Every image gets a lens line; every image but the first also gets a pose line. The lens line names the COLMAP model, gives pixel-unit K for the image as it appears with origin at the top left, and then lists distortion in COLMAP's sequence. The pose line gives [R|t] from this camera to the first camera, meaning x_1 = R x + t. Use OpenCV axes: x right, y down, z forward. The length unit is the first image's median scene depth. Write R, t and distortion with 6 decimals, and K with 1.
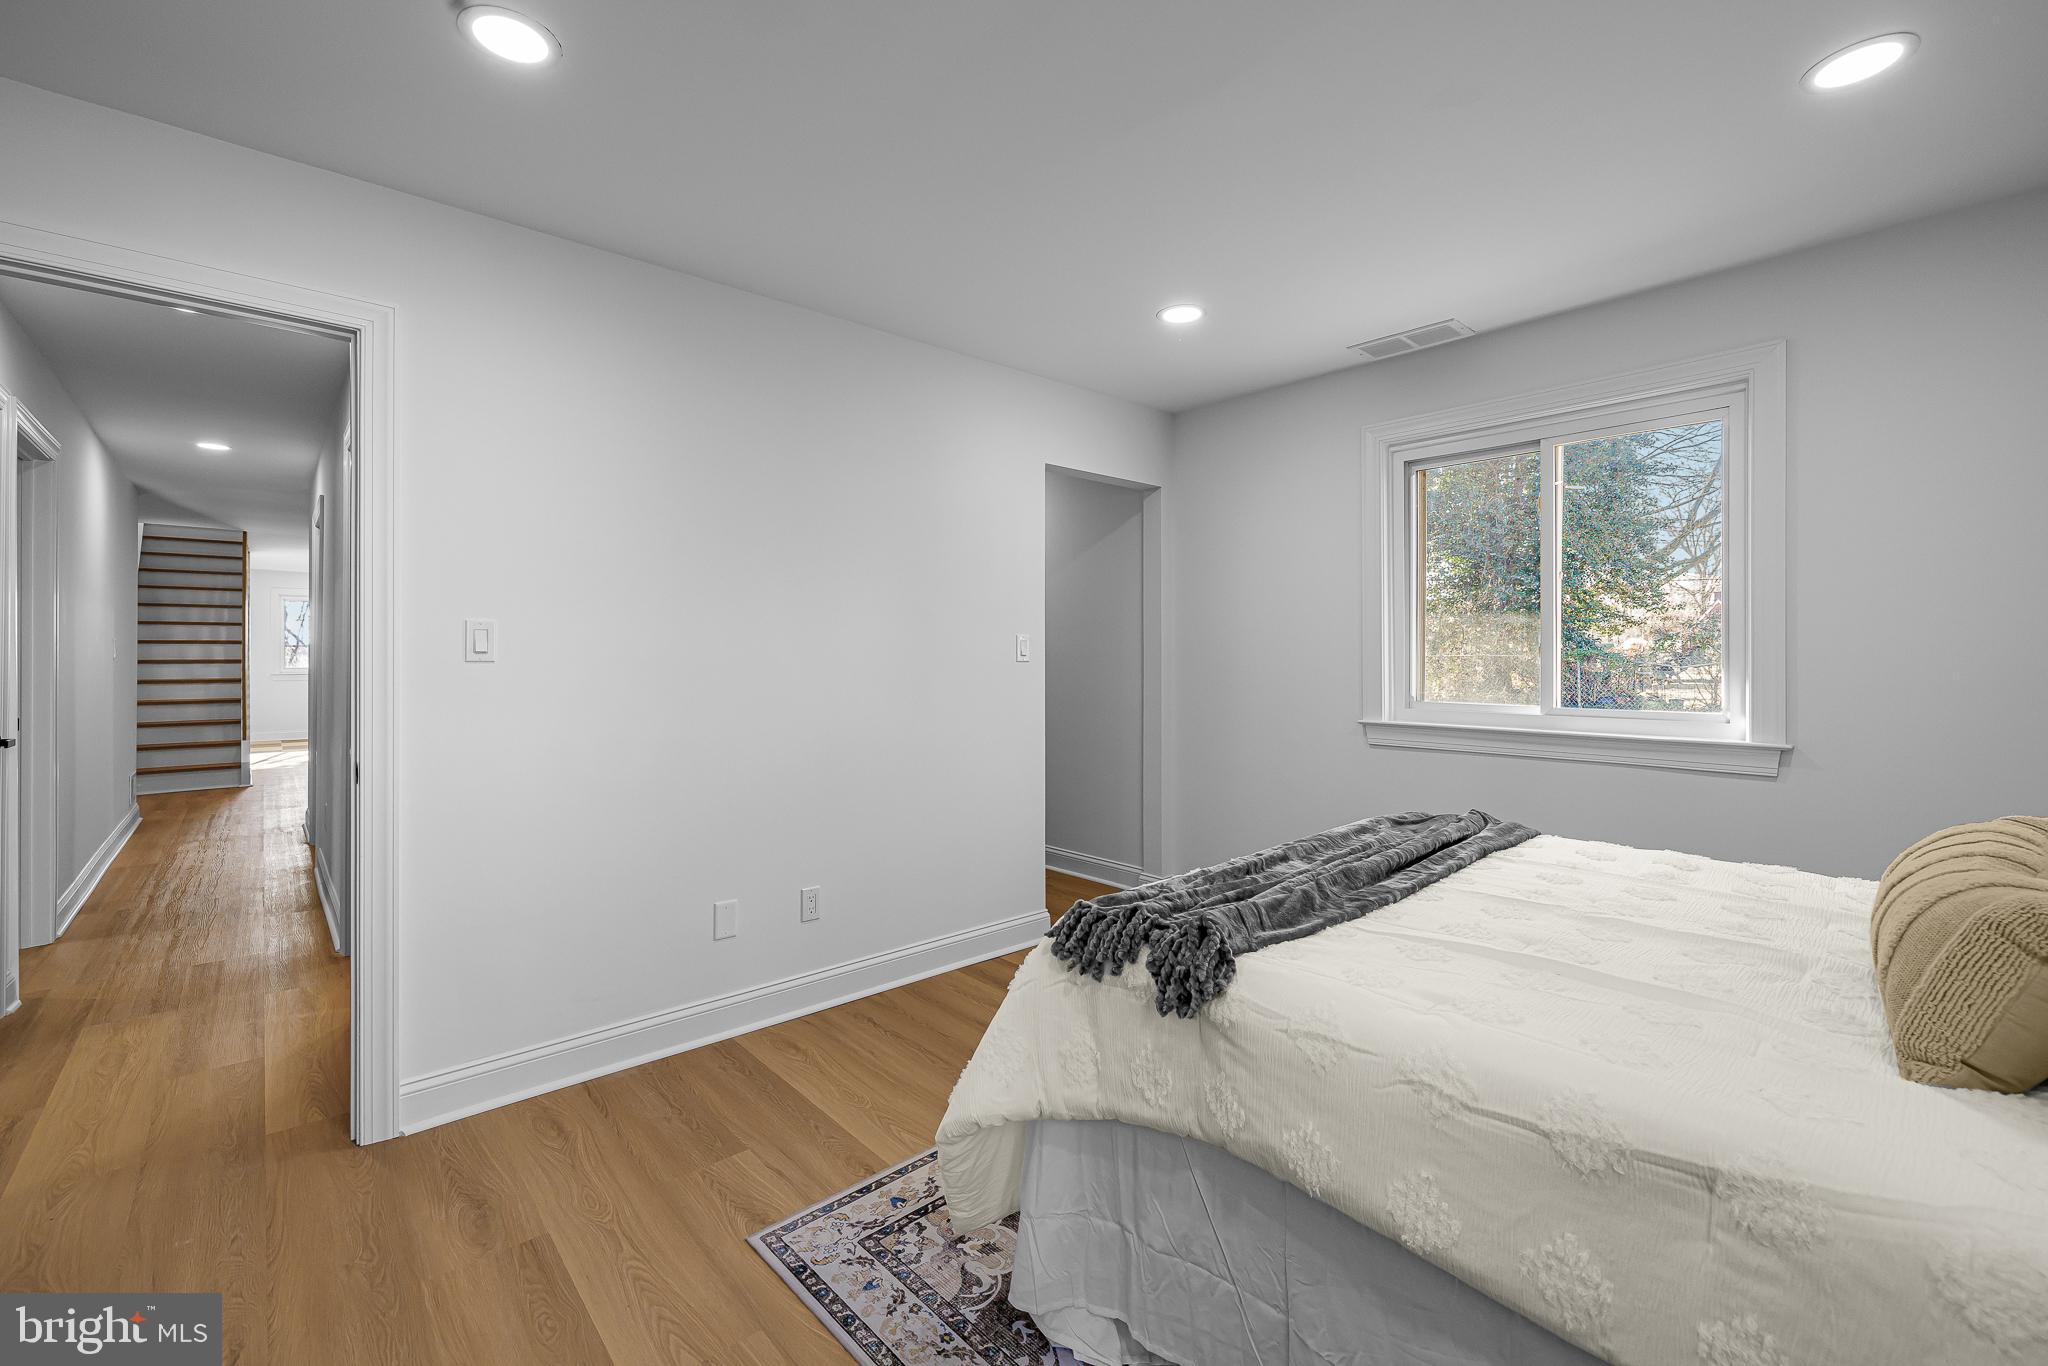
lens RADIAL K [[860.5, 0, 1032.8], [0, 860.5, 655.2], [0, 0, 1]] dist [0.001444, -0.000072]
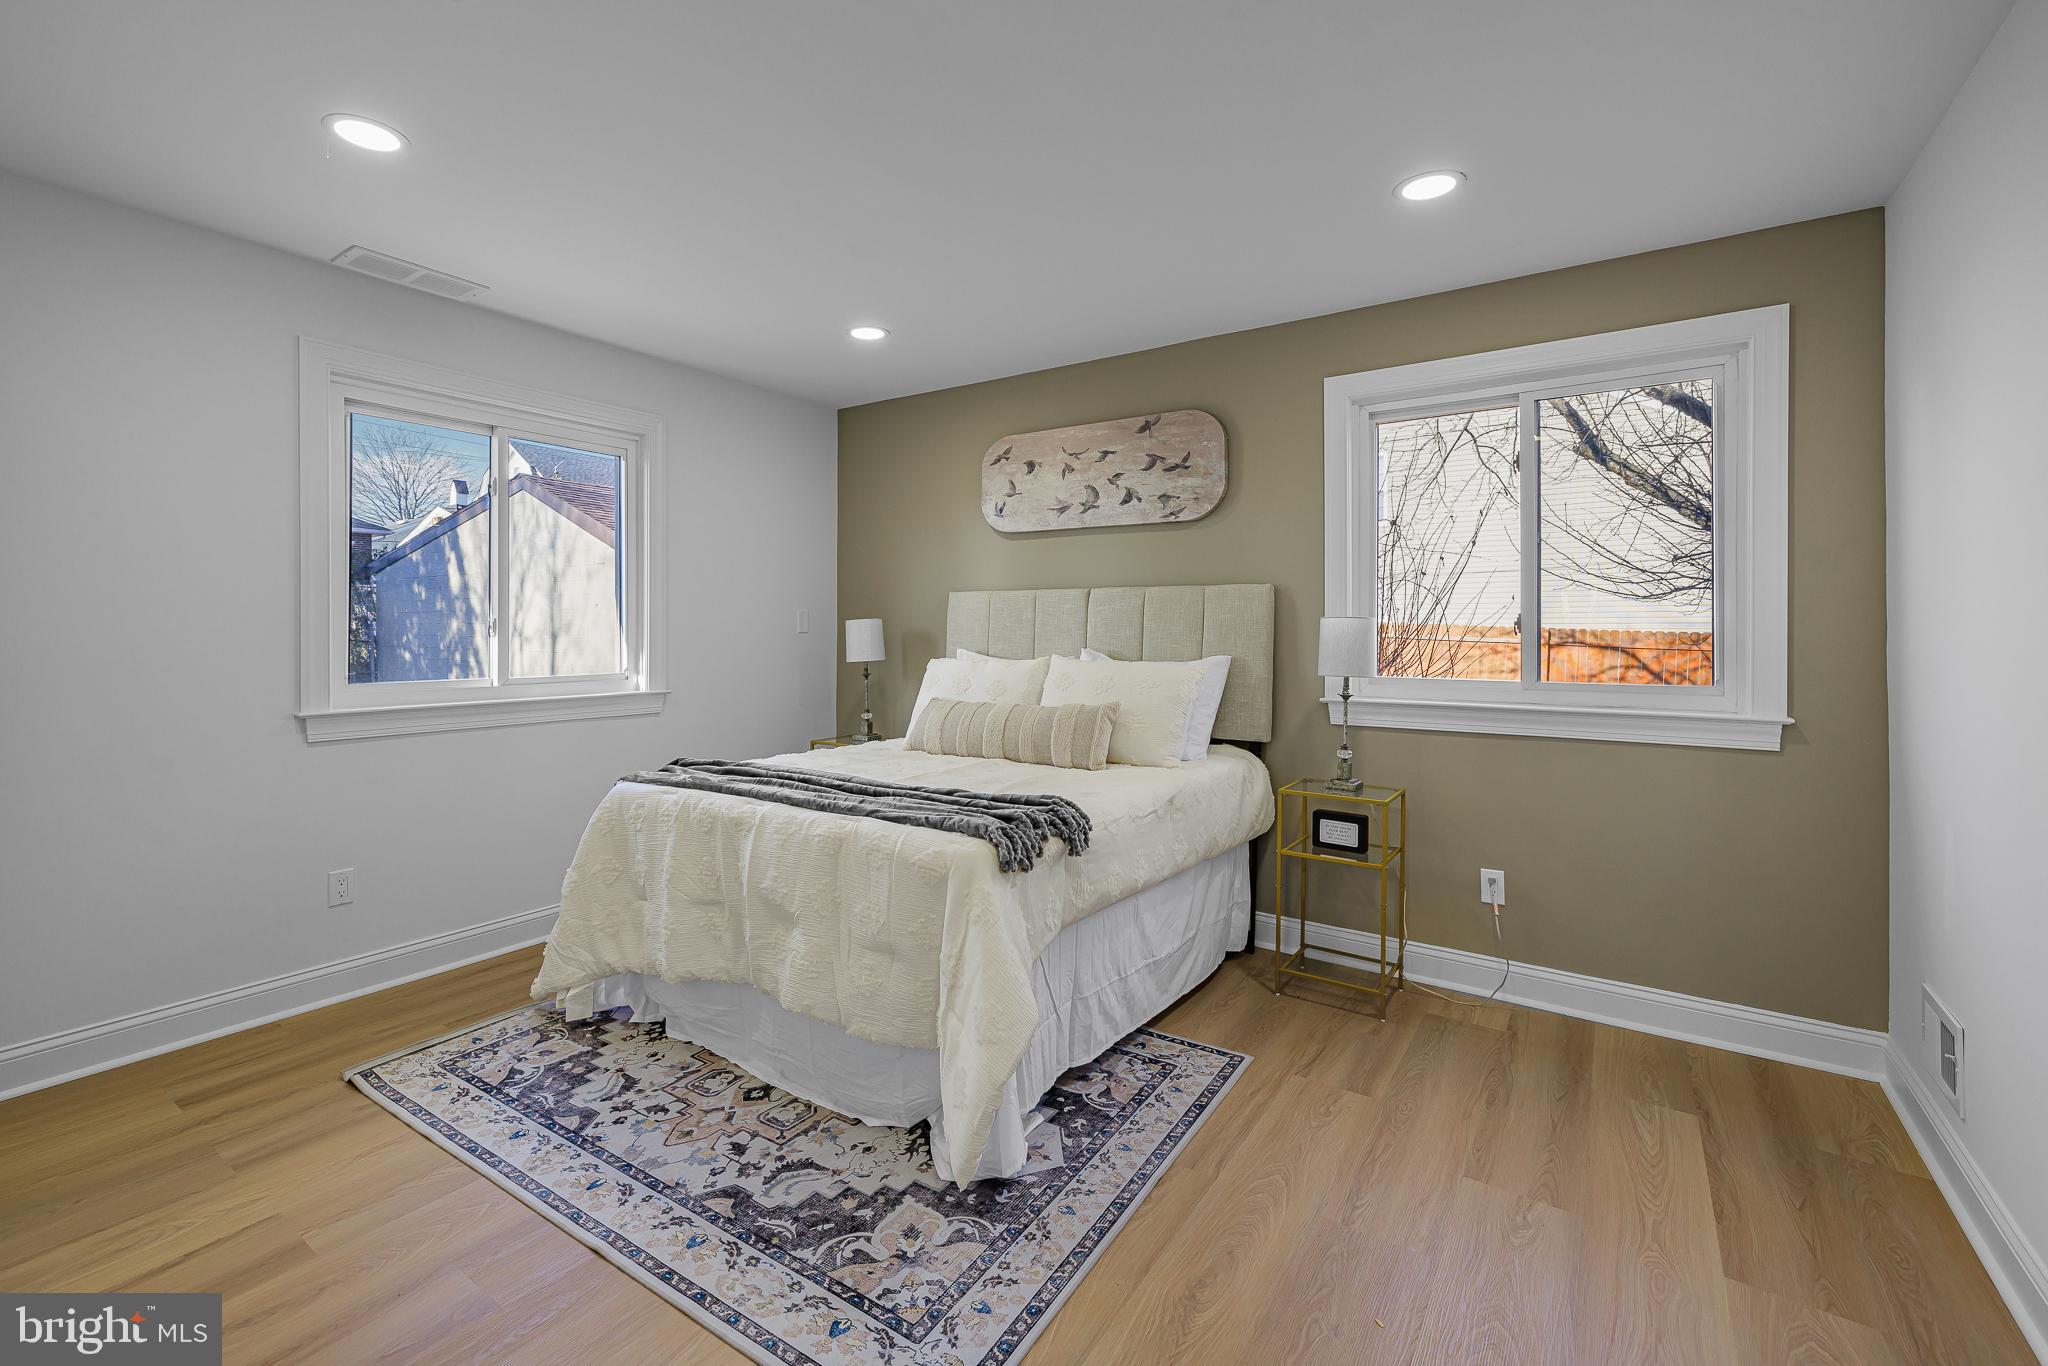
lens RADIAL K [[860.5, 0, 997.8], [0, 860.5, 628.5], [0, 0, 1]] dist [0.001444, -0.000072]
pose [[-0.217447, 0.002516, 0.976069, -1.050031], [-0.004897, 0.999981, -0.003668, -0.001777], [-0.976060, -0.005577, -0.217430, 1.133432]]
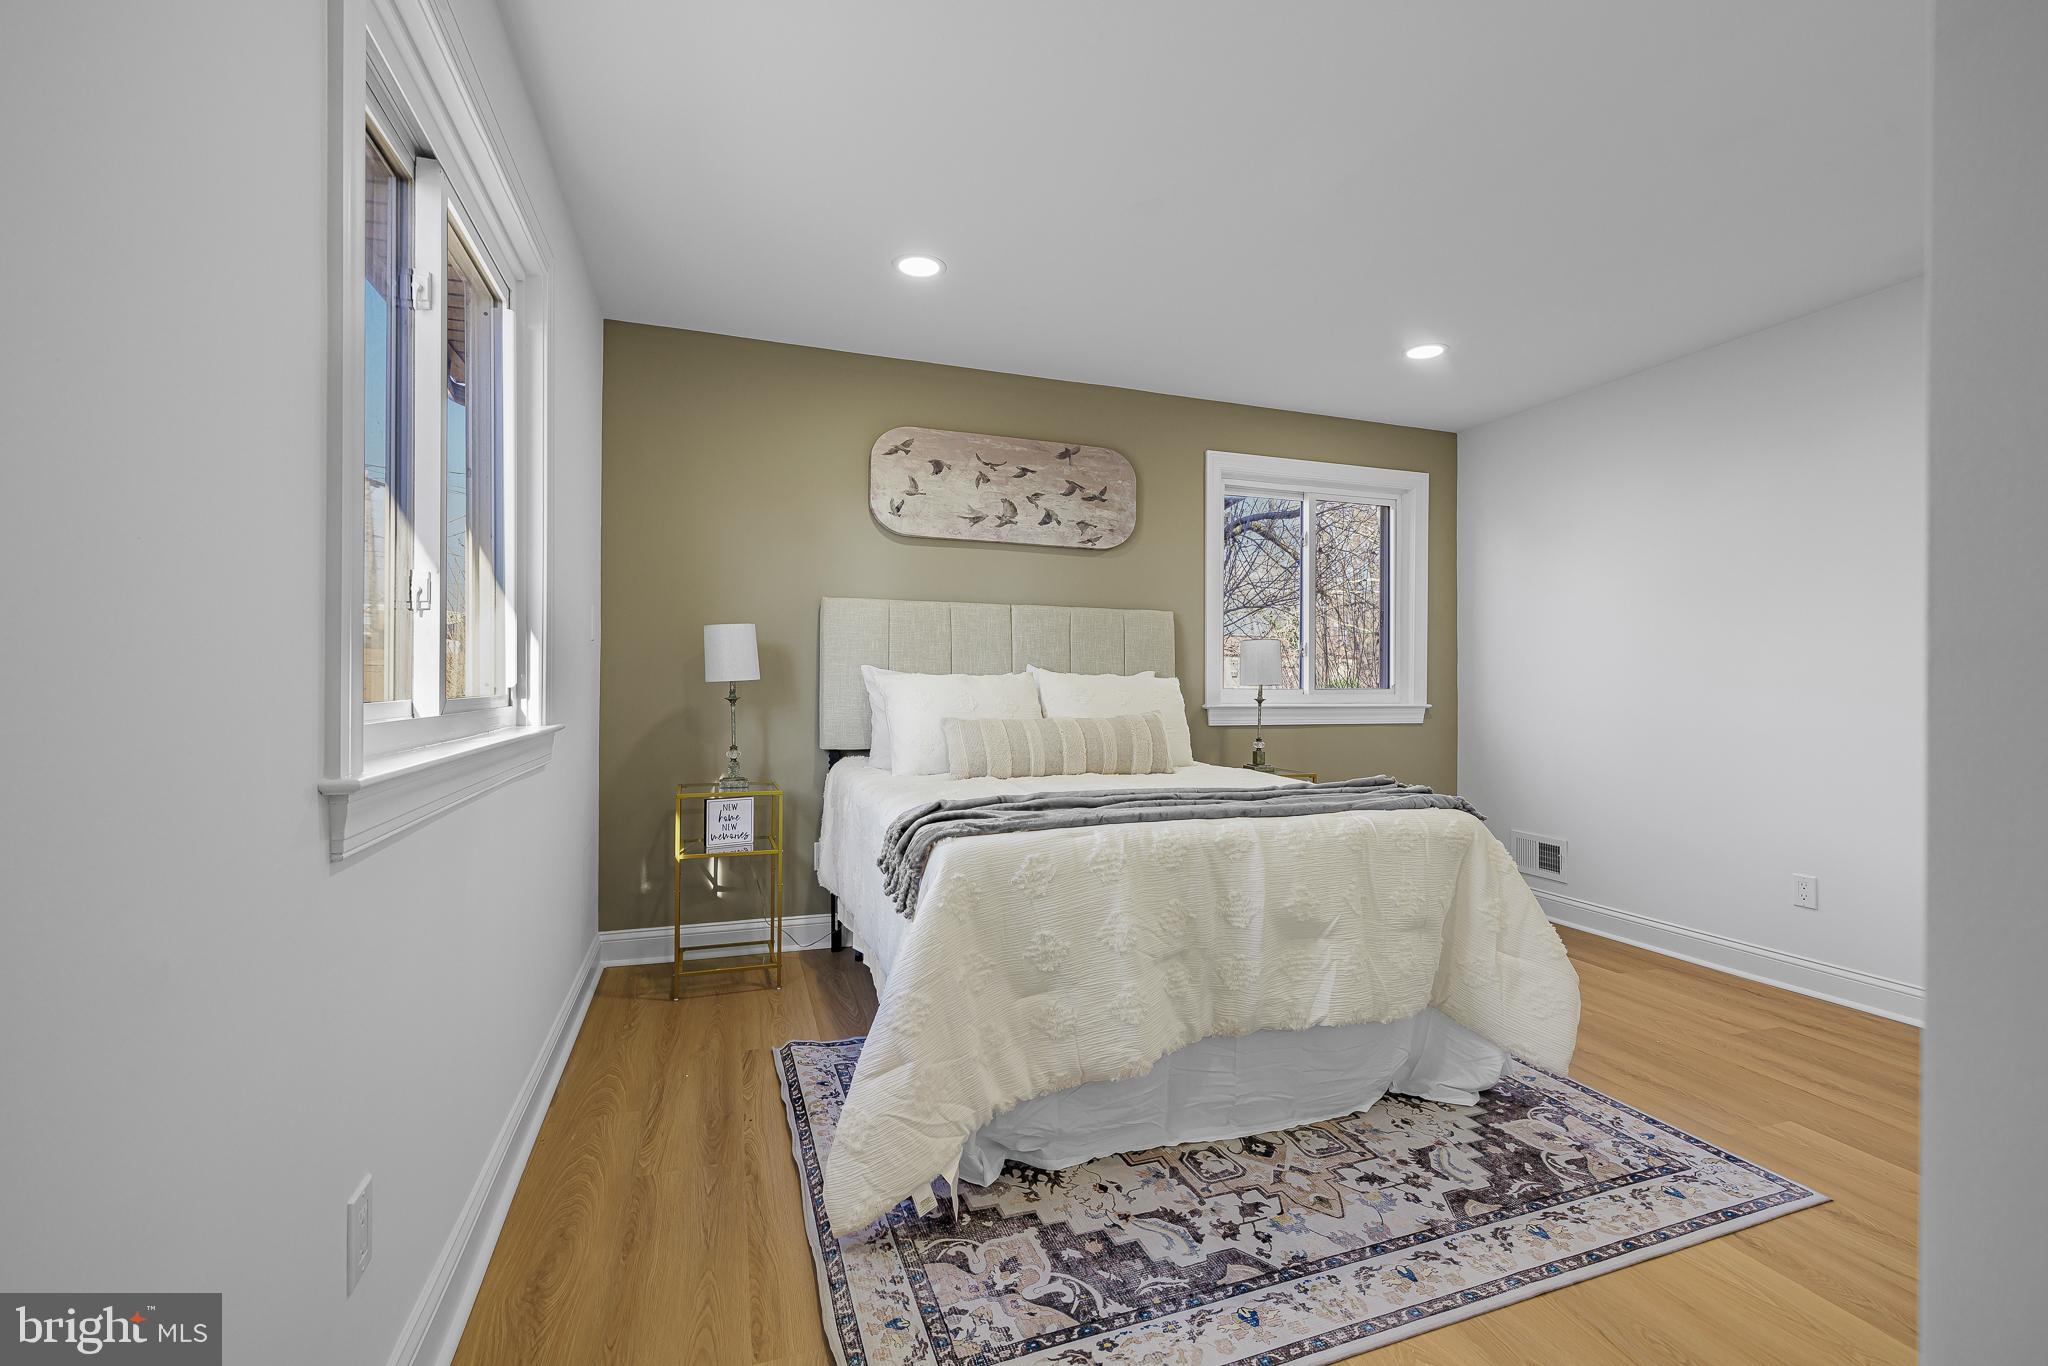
lens RADIAL K [[860.5, 0, 1016.5], [0, 860.5, 681.5], [0, 0, 1]] dist [0.001444, -0.000072]
pose [[-0.913296, -0.005921, 0.407253, 0.134429], [-0.008271, 0.999958, -0.004009, 0.087547], [-0.407212, -0.007030, -0.913307, 2.380634]]
